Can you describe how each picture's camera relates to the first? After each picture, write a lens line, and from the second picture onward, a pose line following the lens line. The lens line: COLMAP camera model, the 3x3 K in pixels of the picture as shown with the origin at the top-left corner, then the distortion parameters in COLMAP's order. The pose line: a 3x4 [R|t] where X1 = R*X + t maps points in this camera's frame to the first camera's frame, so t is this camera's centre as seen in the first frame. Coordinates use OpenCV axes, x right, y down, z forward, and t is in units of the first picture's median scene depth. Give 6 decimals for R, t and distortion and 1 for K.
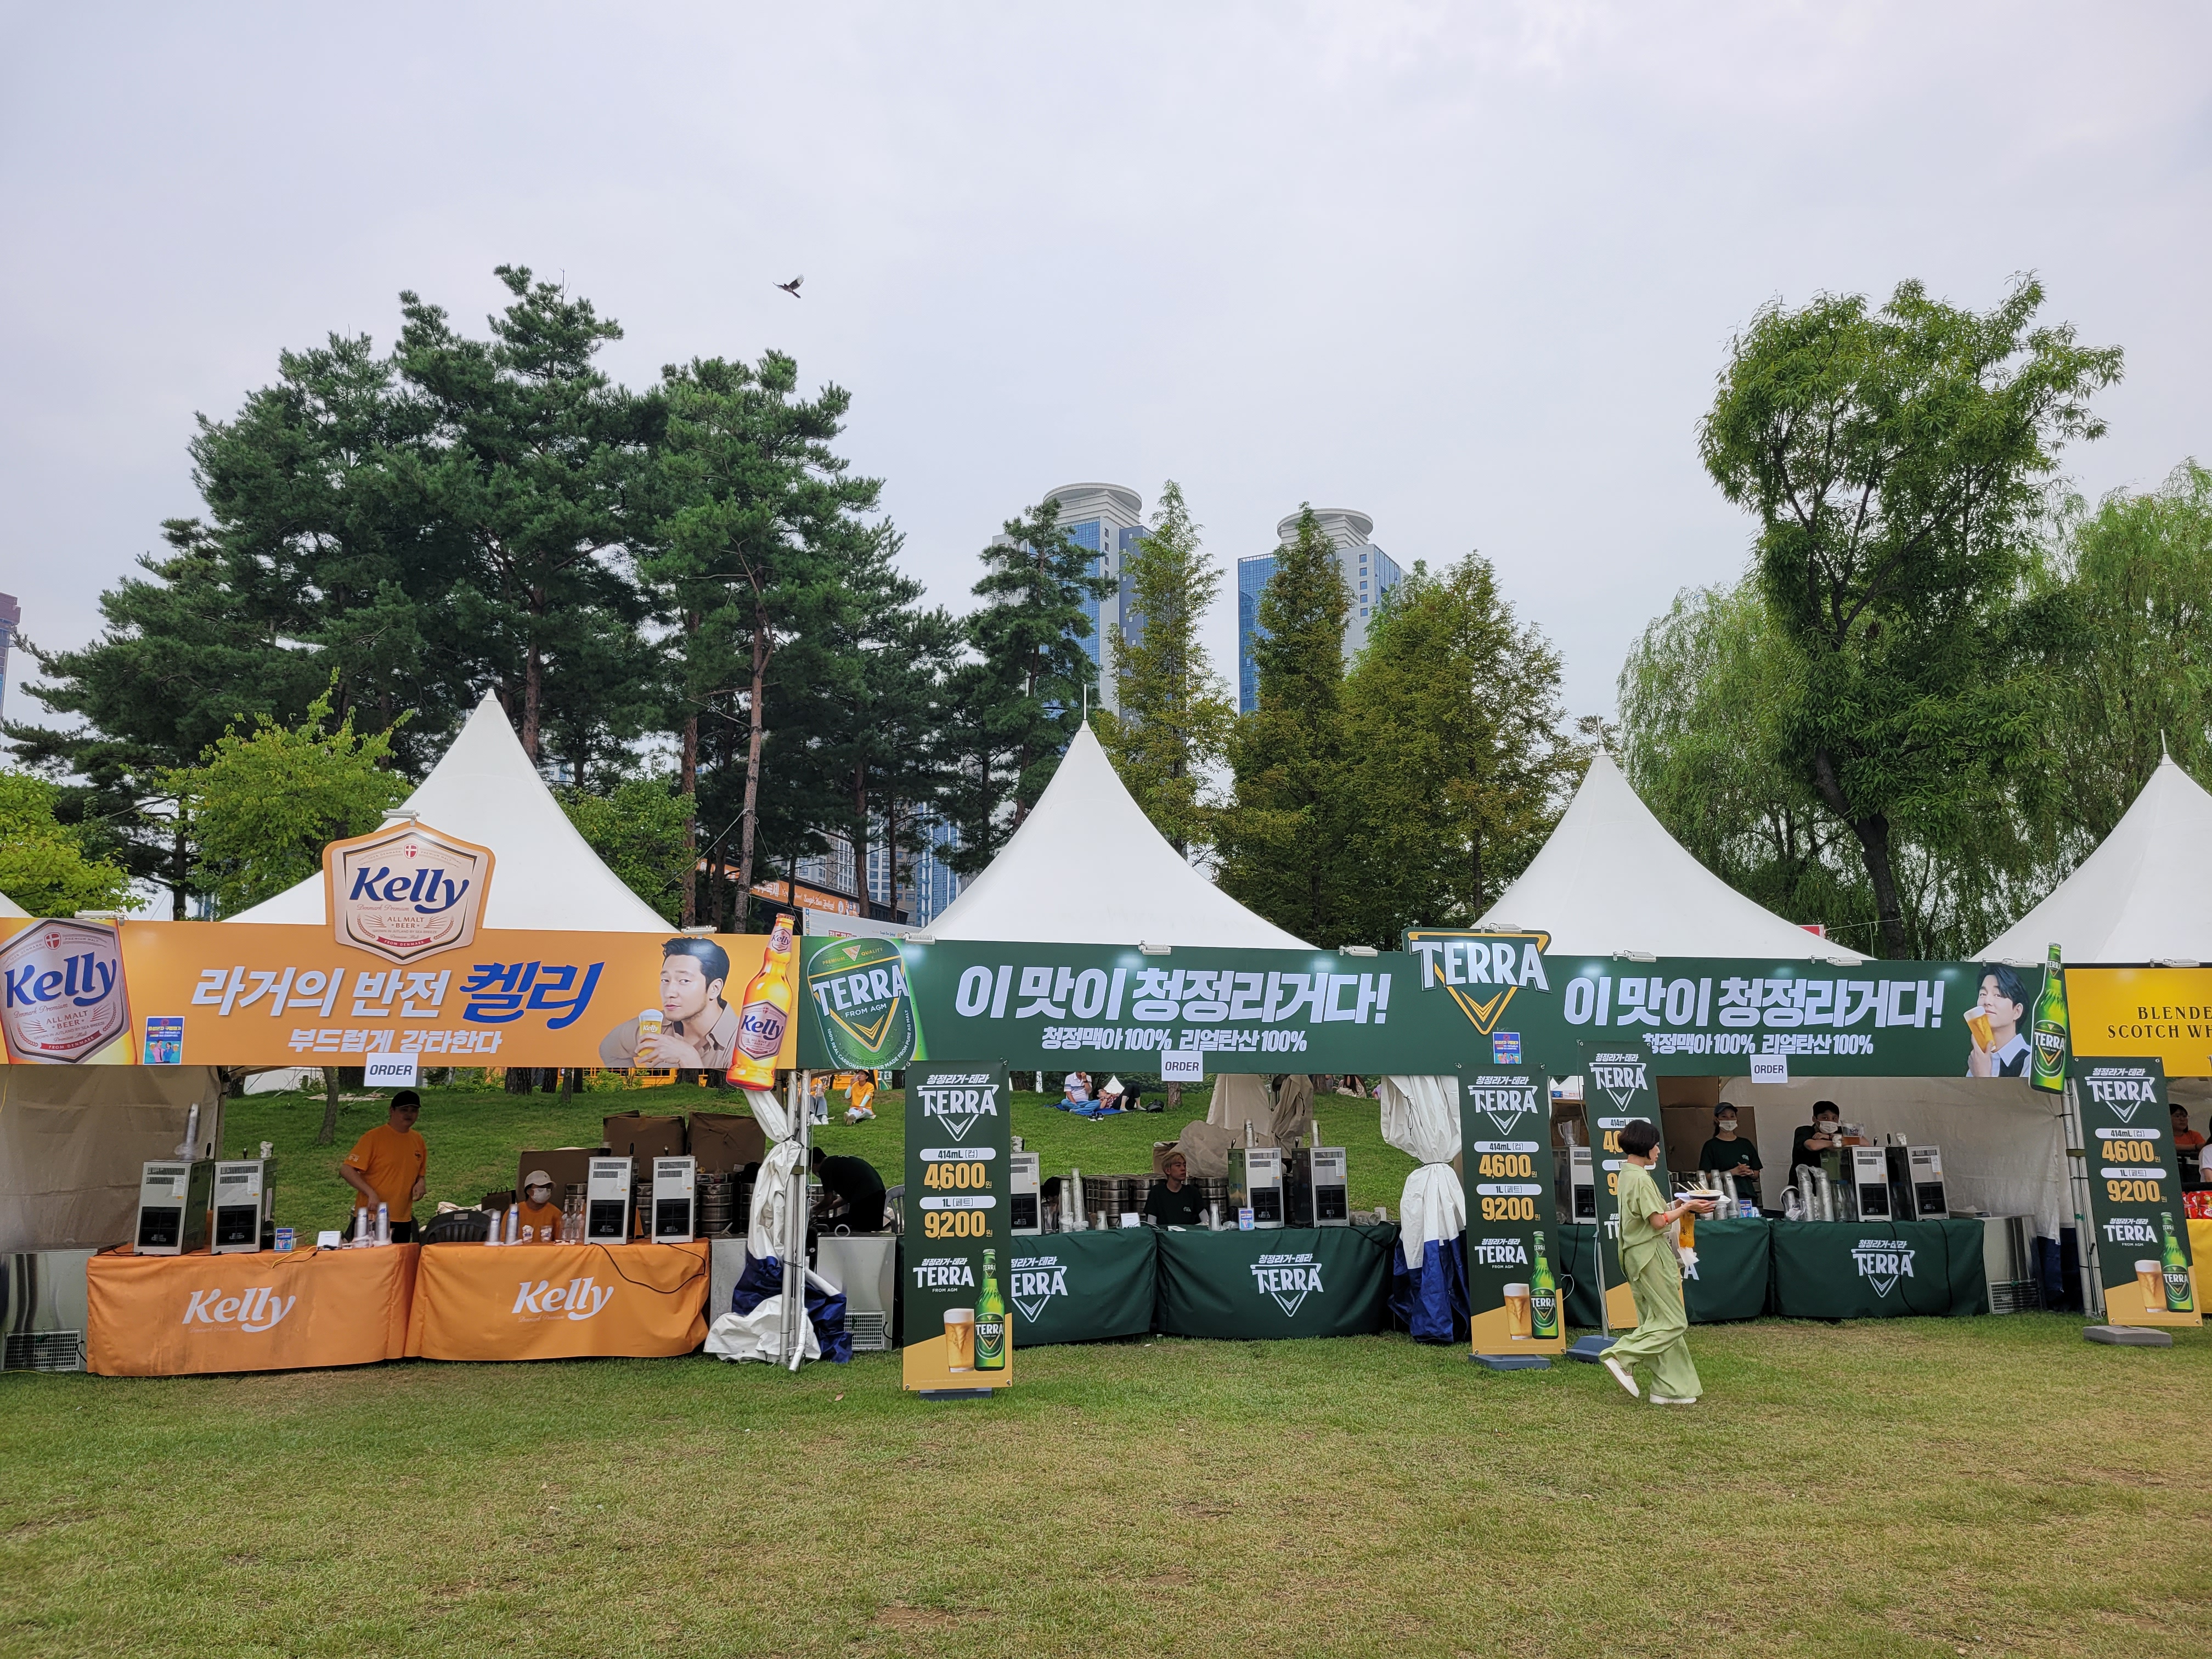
lens RADIAL K [[1684.6, 0, 1106.0], [0, 1684.6, 829.5], [0, 0, 1]] dist [0.061770, 0.064210]
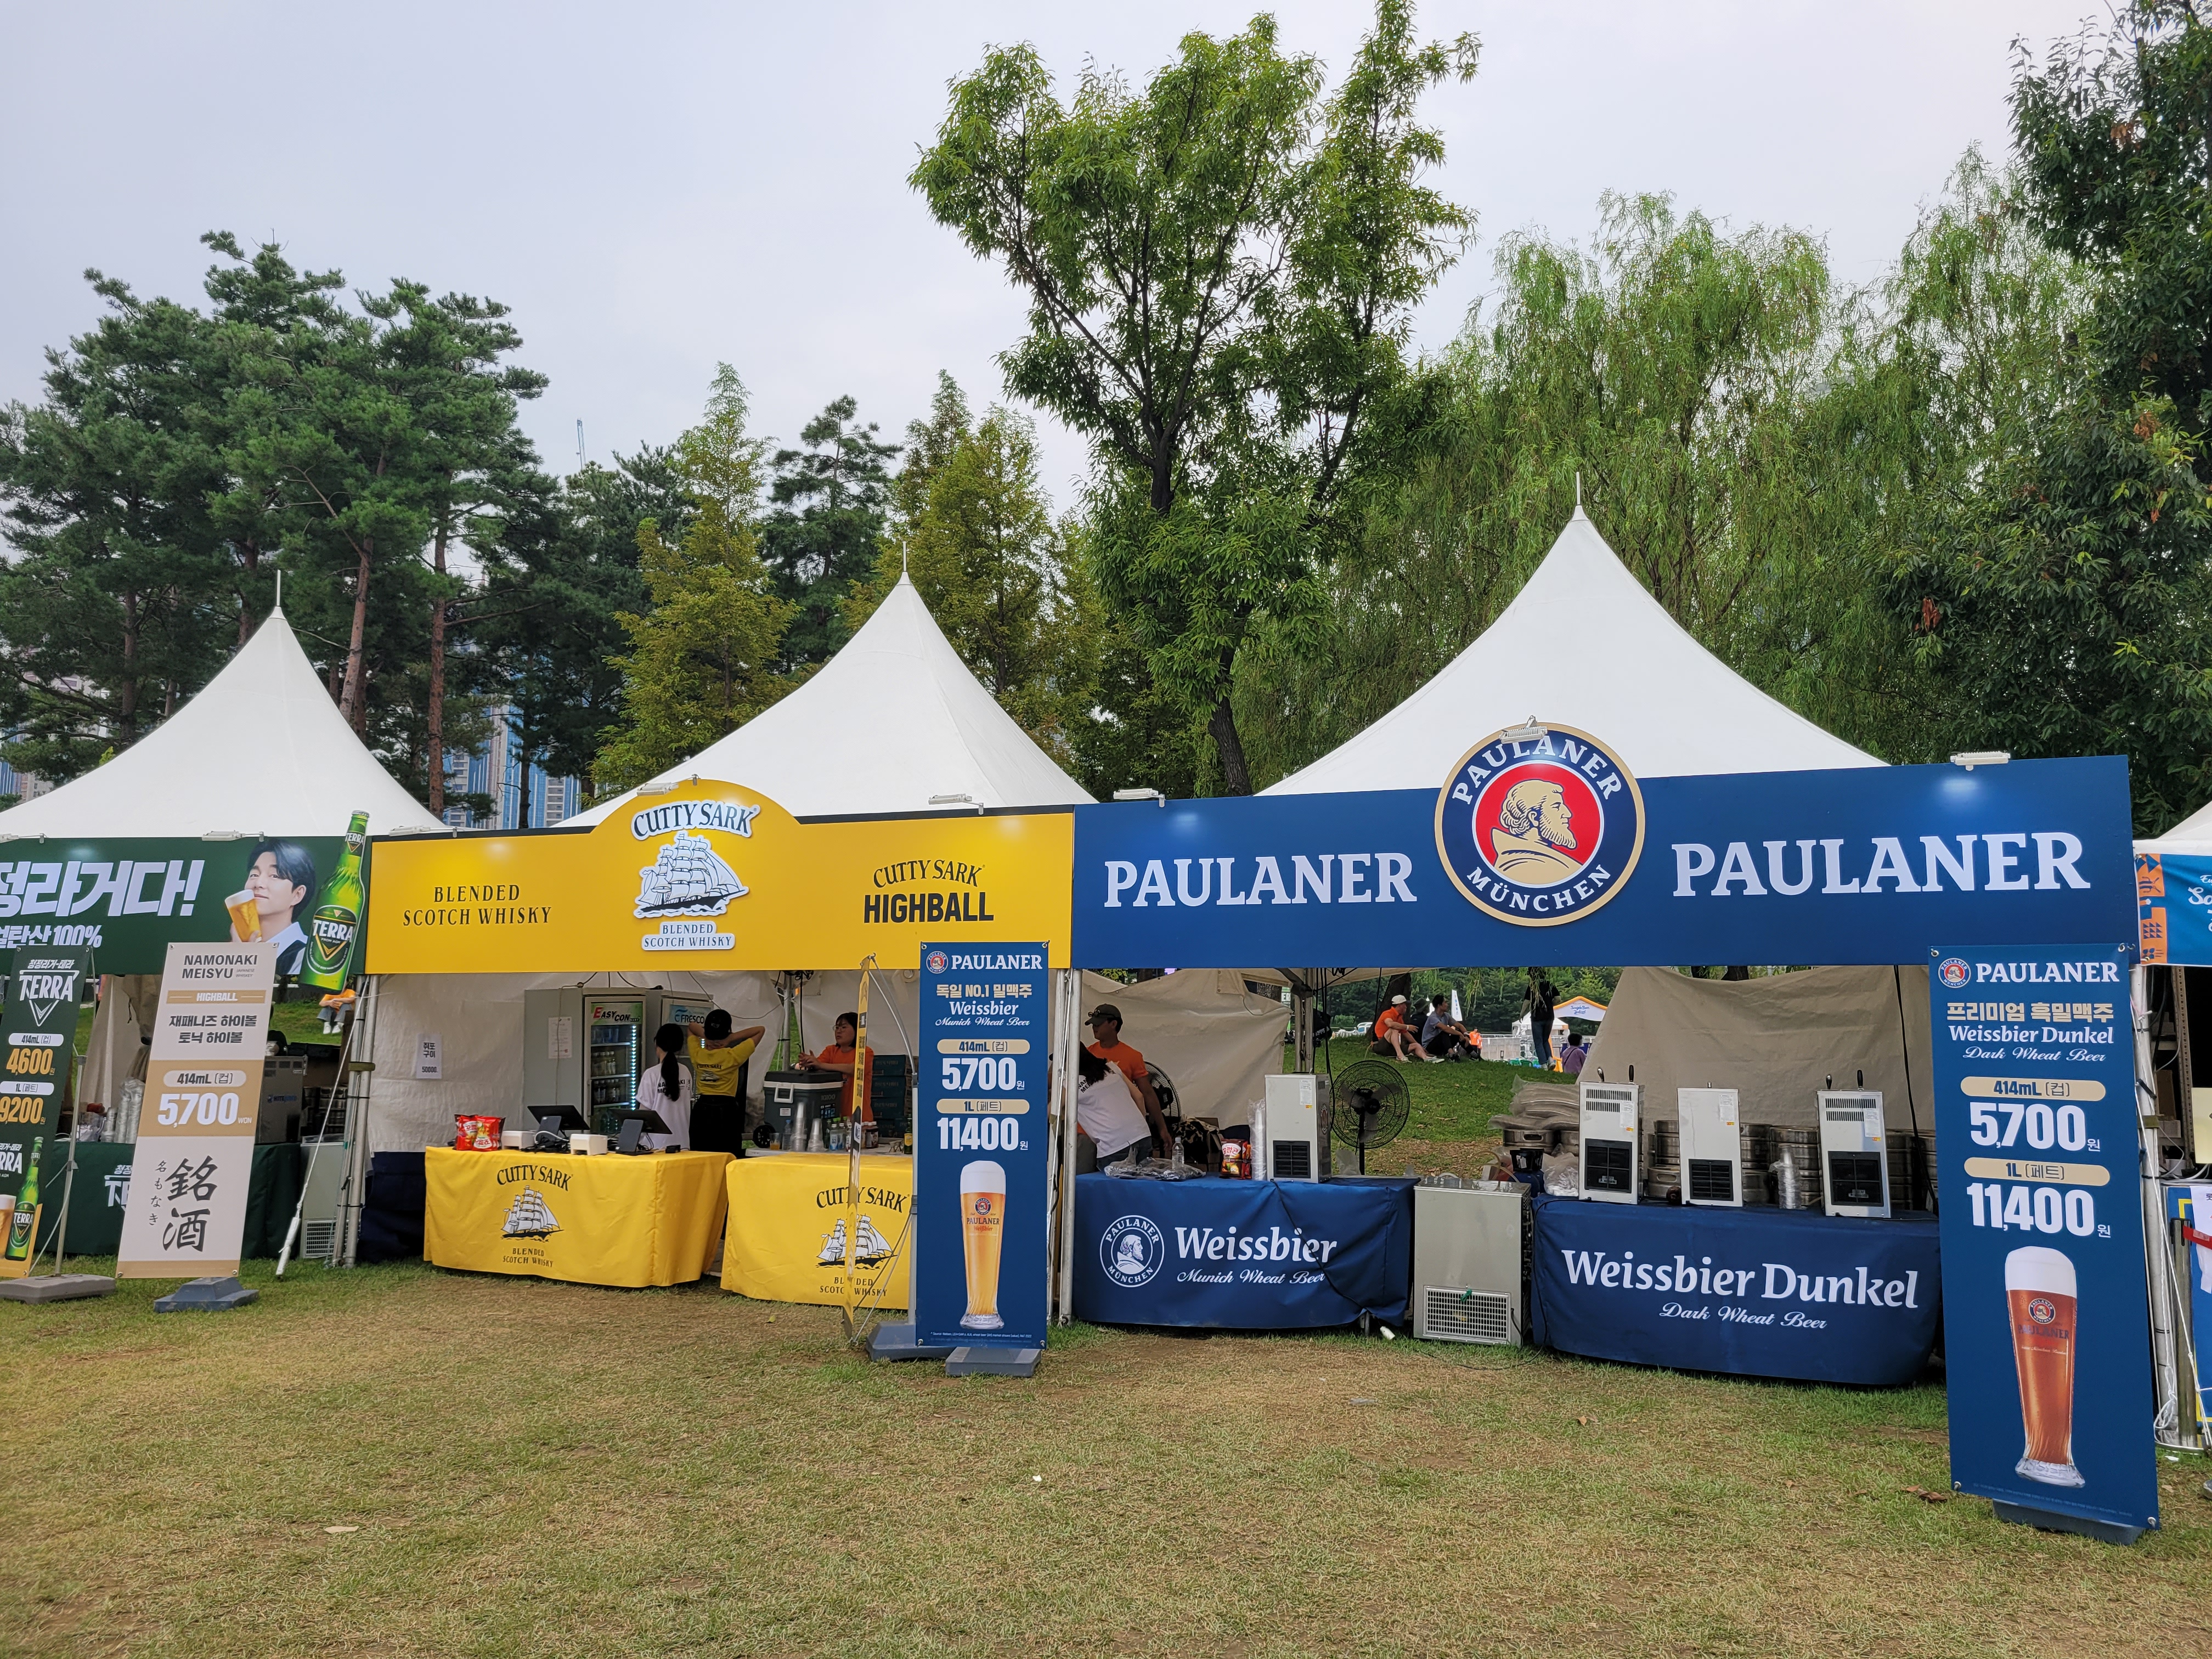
lens RADIAL K [[1700.6, 0, 1106.5], [0, 1700.6, 786.3], [0, 0, 1]] dist [0.058305, -0.047643]
pose [[0.911799, -0.031306, -0.409442, 1.221856], [0.045008, 0.998701, 0.023869, 0.051478], [0.408163, -0.040192, 0.912024, 0.412090]]
